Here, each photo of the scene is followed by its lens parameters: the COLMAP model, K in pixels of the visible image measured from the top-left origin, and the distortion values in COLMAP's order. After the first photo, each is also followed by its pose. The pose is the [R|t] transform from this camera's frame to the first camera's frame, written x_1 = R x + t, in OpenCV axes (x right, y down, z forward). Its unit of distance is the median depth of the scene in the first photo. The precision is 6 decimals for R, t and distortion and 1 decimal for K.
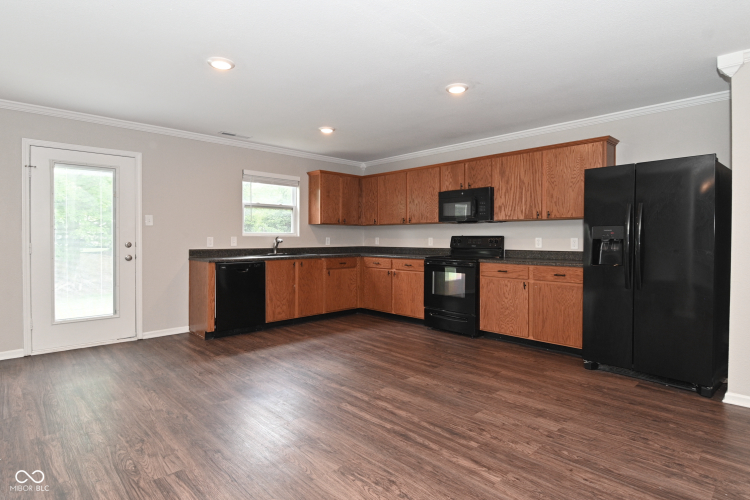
lens RADIAL K [[401.1, 0, 378.9], [0, 401.1, 246.5], [0, 0, 1]] dist [-0.002920, -0.008626]
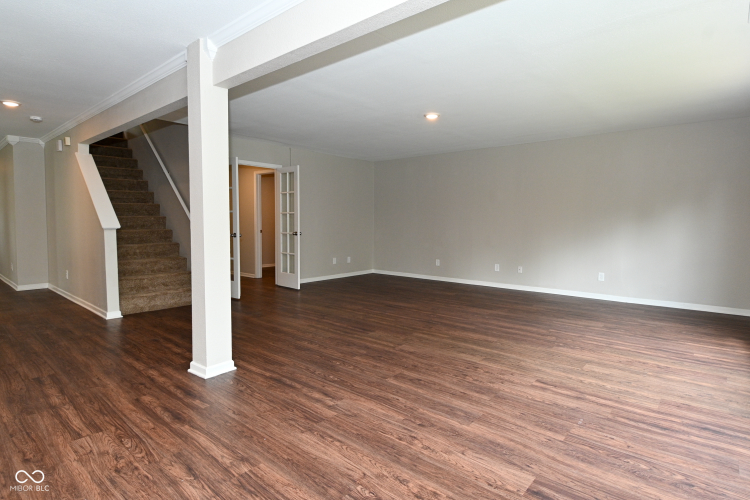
lens RADIAL K [[401.1, 0, 376.4], [0, 401.1, 252.0], [0, 0, 1]] dist [-0.002920, -0.008626]
pose [[-0.996098, 0.001476, -0.088238, -0.718591], [-0.007613, 0.994695, 0.102590, -0.025905], [0.087921, 0.102862, -0.990802, 1.238122]]
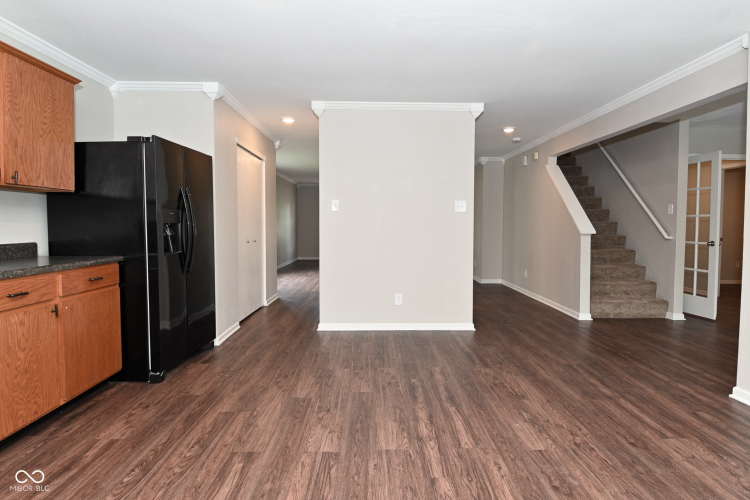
lens RADIAL K [[420.8, 0, 382.7], [0, 420.8, 245.9], [0, 0, 1]] dist [-0.018704, -0.006899]
pose [[-0.733690, -0.038902, 0.678370, -0.408440], [0.011372, 0.997517, 0.069502, -0.027638], [-0.679389, 0.058707, -0.731426, 1.391047]]
